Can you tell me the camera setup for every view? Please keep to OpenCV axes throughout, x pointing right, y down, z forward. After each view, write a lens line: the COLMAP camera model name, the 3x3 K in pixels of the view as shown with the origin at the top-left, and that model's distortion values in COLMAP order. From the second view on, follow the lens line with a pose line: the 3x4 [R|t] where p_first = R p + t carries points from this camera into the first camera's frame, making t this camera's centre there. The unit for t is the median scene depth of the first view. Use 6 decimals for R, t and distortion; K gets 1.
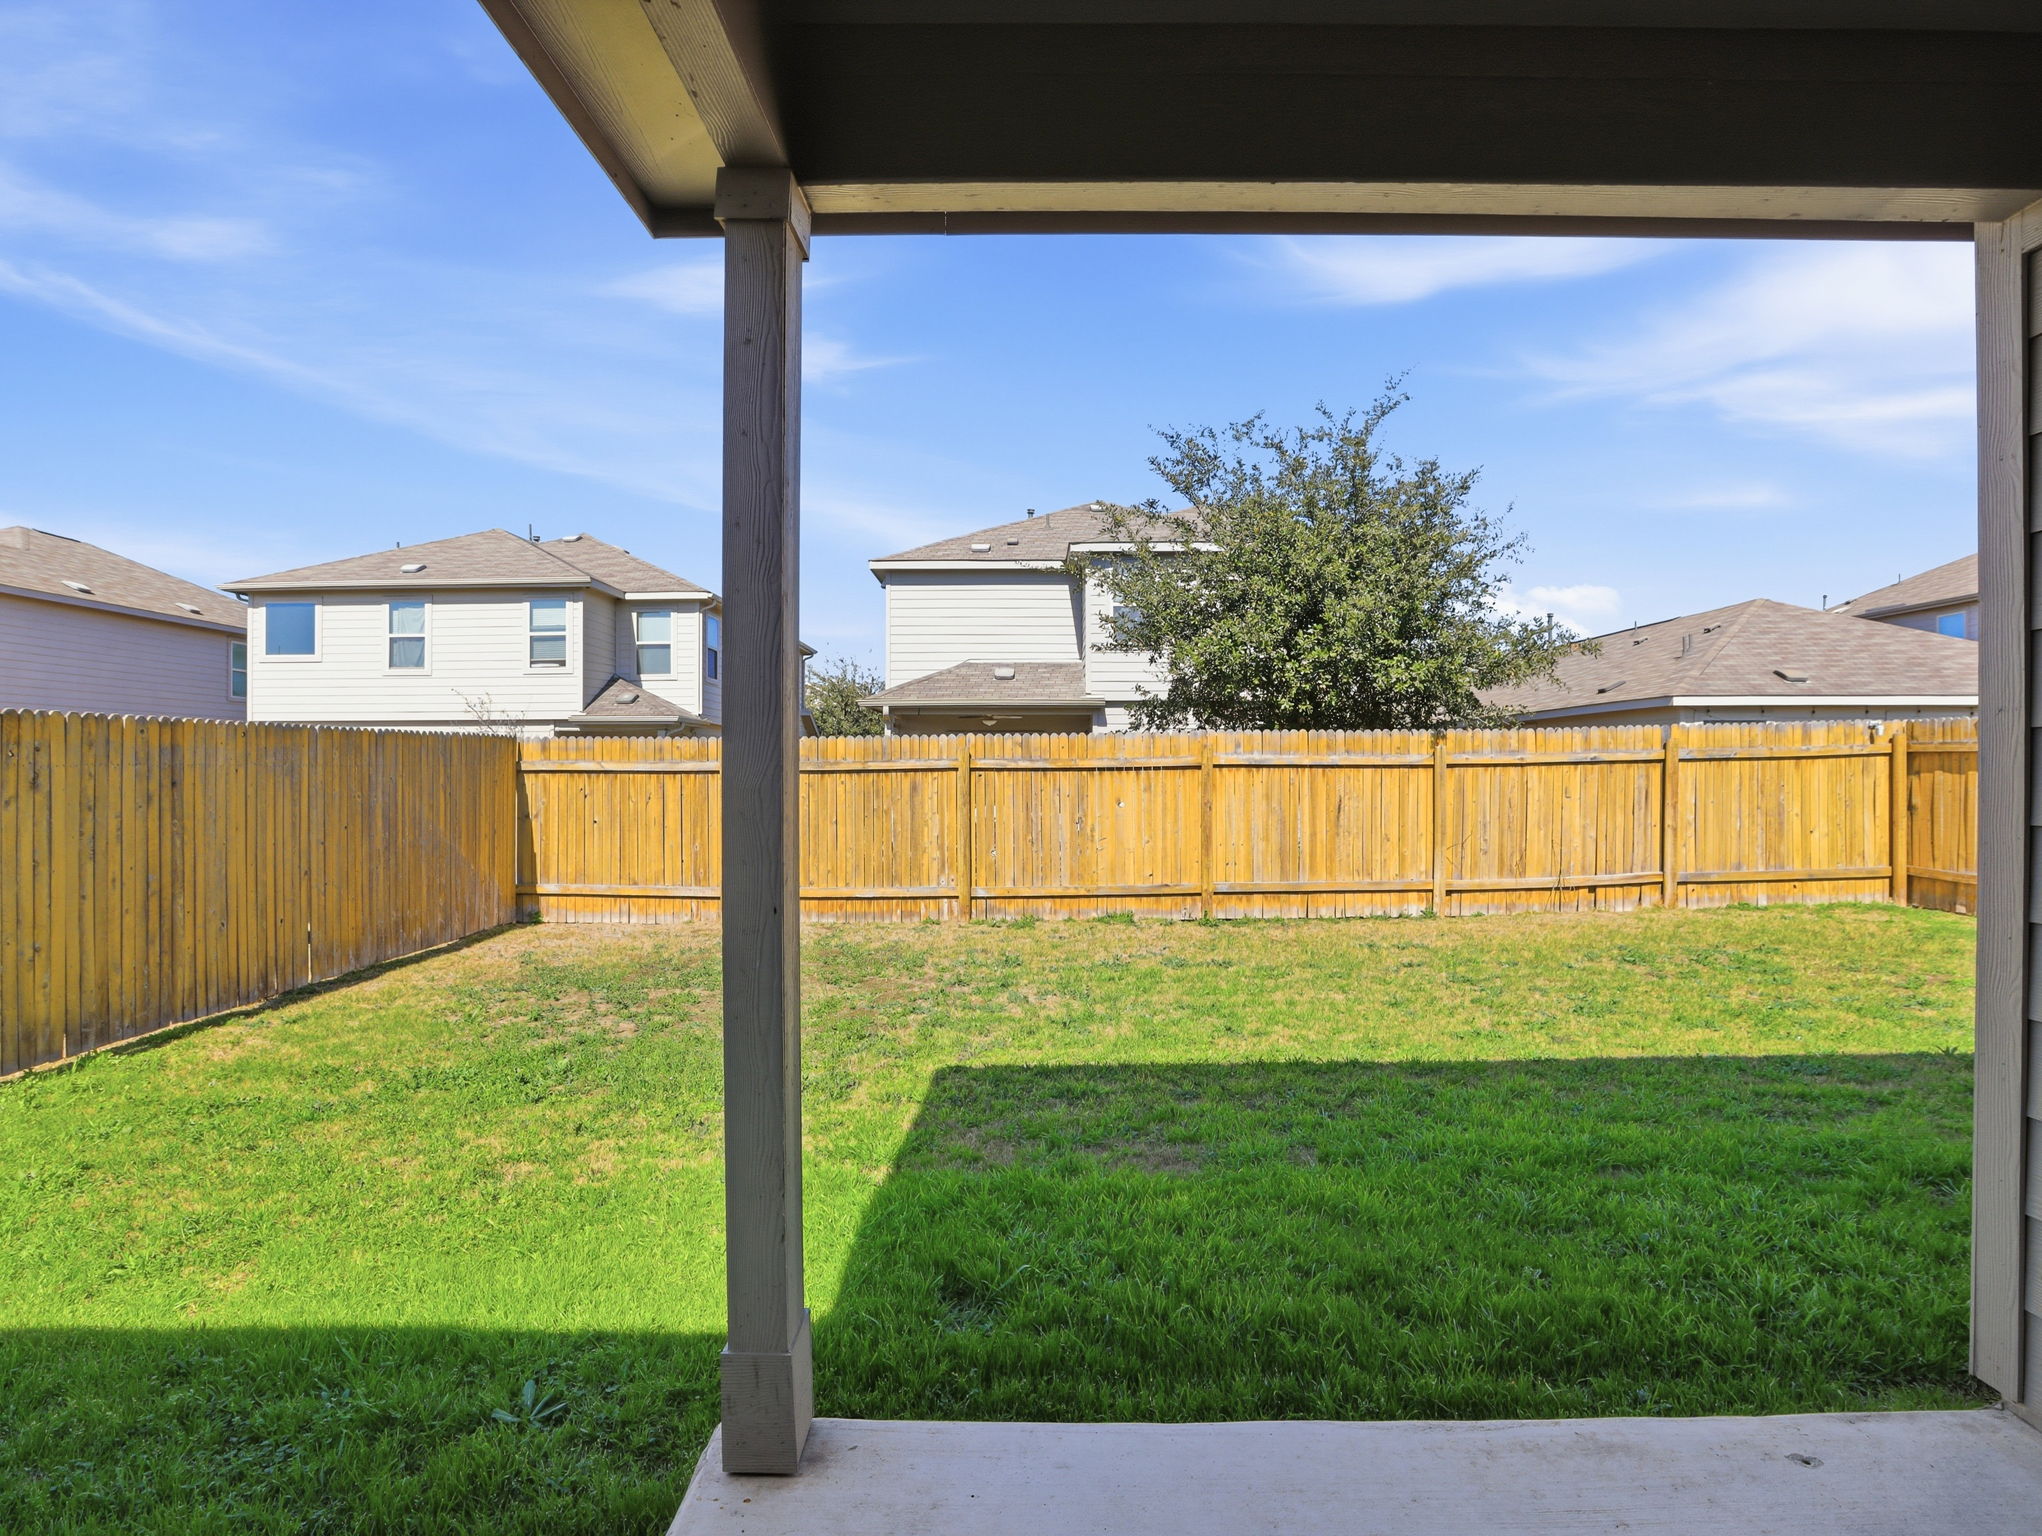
lens RADIAL K [[1064.2, 0, 1007.8], [0, 1064.2, 779.2], [0, 0, 1]] dist [-0.024077, 0.001402]
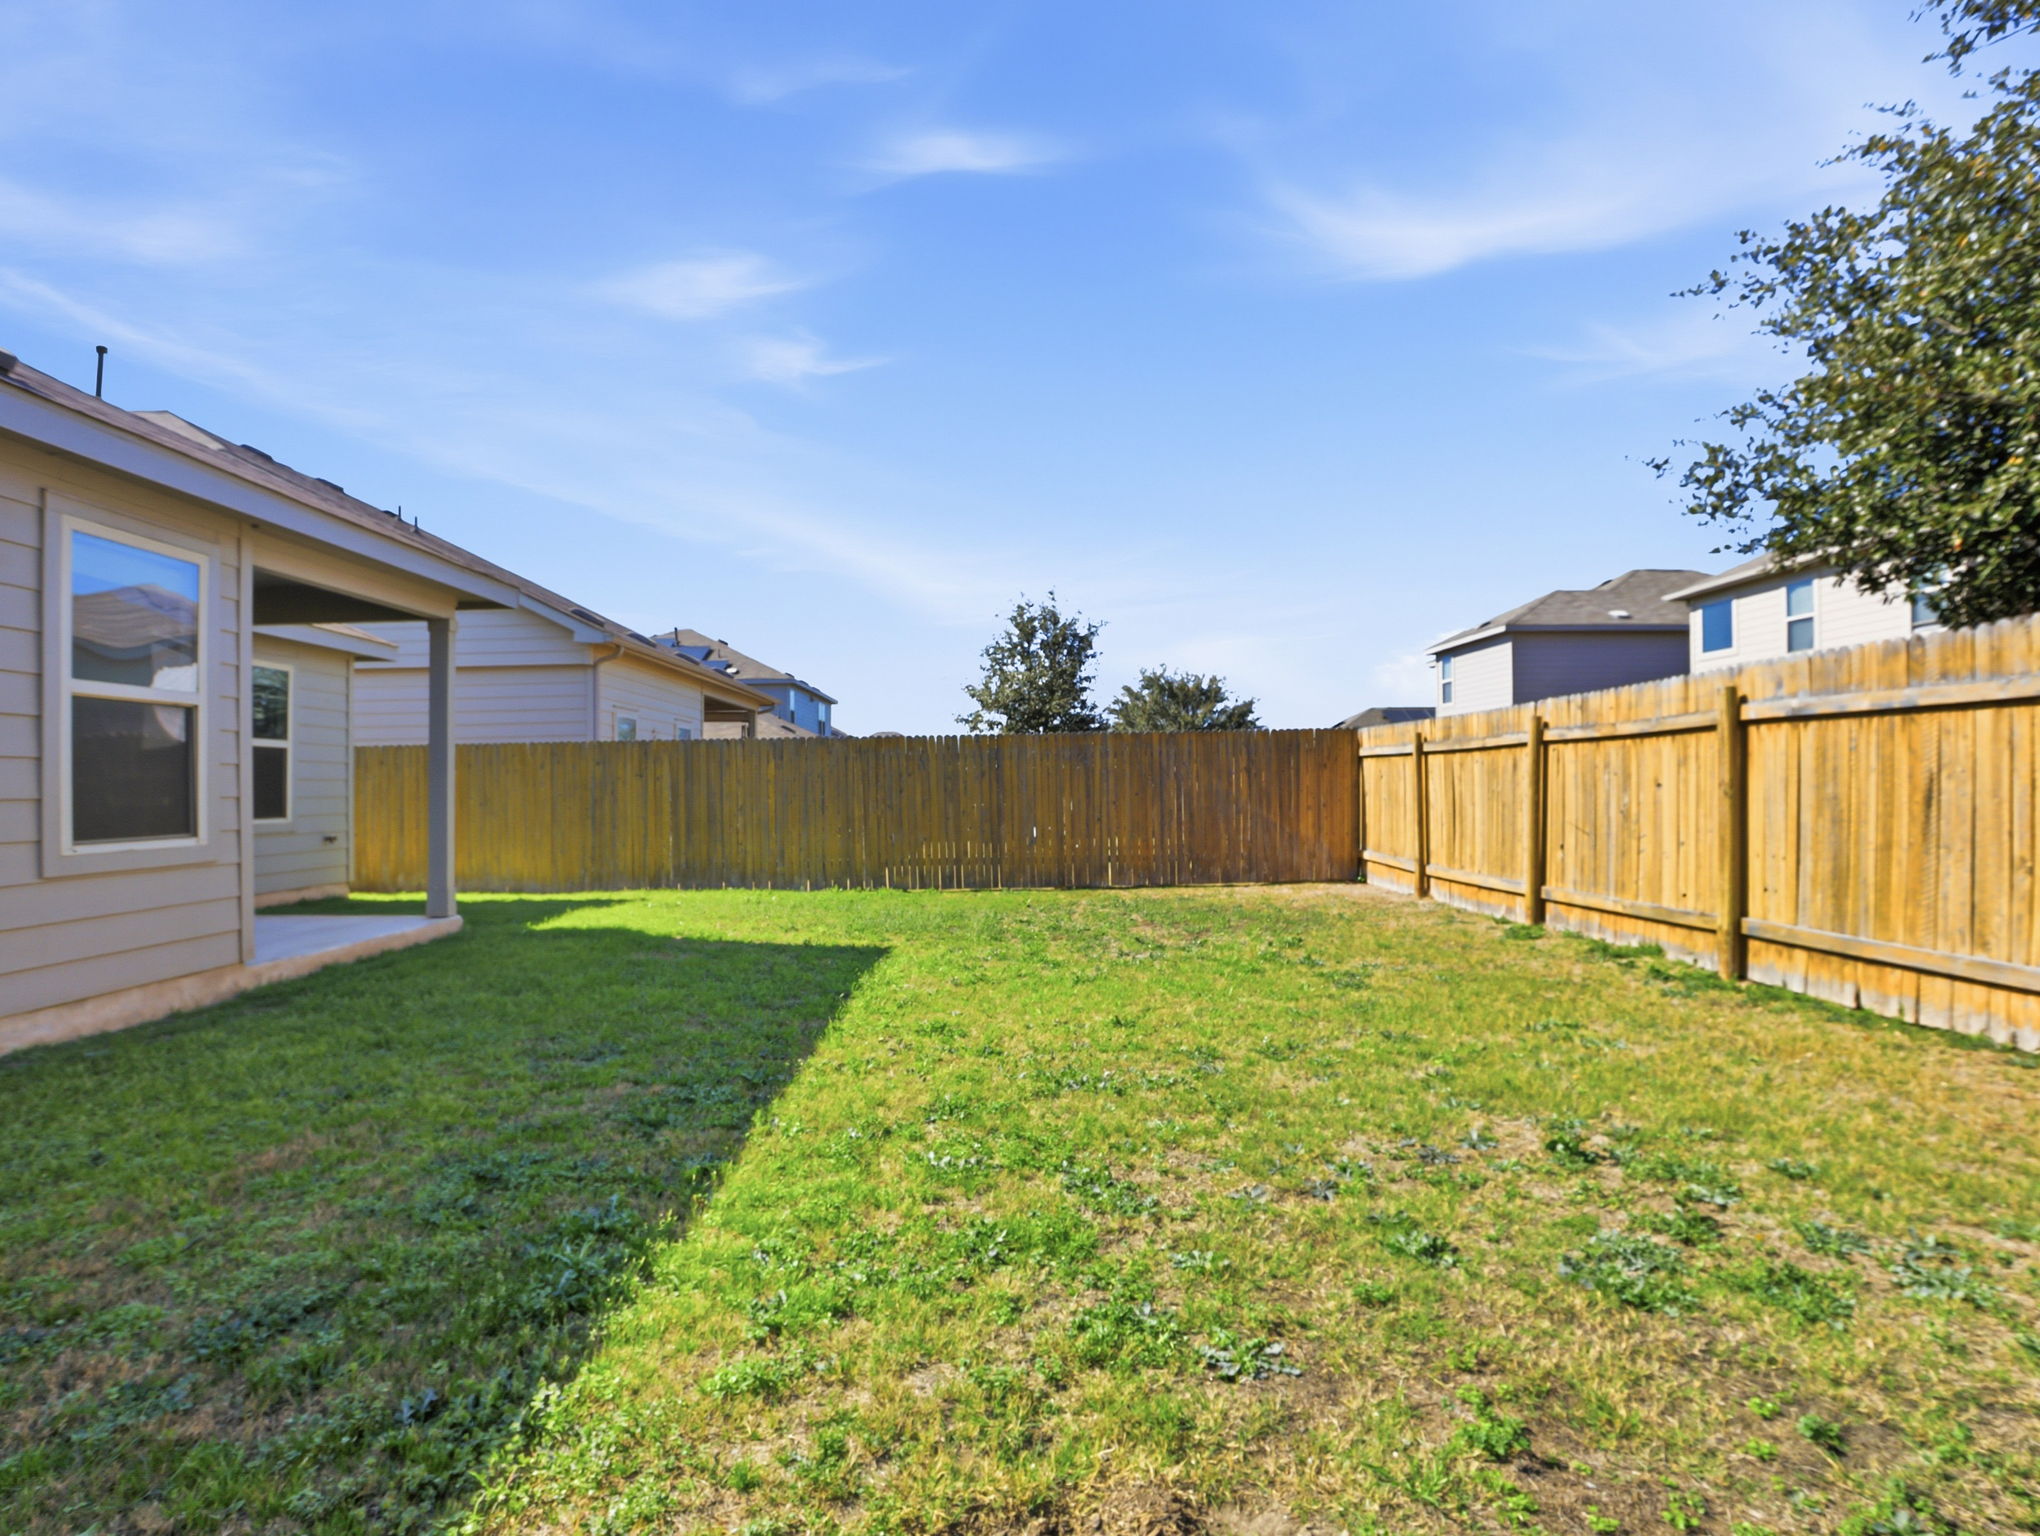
lens RADIAL K [[1063.1, 0, 1006.8], [0, 1063.1, 779.2], [0, 0, 1]] dist [-0.024077, 0.001402]
pose [[0.012105, -0.000500, -0.999927, 0.711698], [0.005442, 0.999985, -0.000434, 0.016079], [0.999912, -0.005436, 0.012108, 0.532410]]
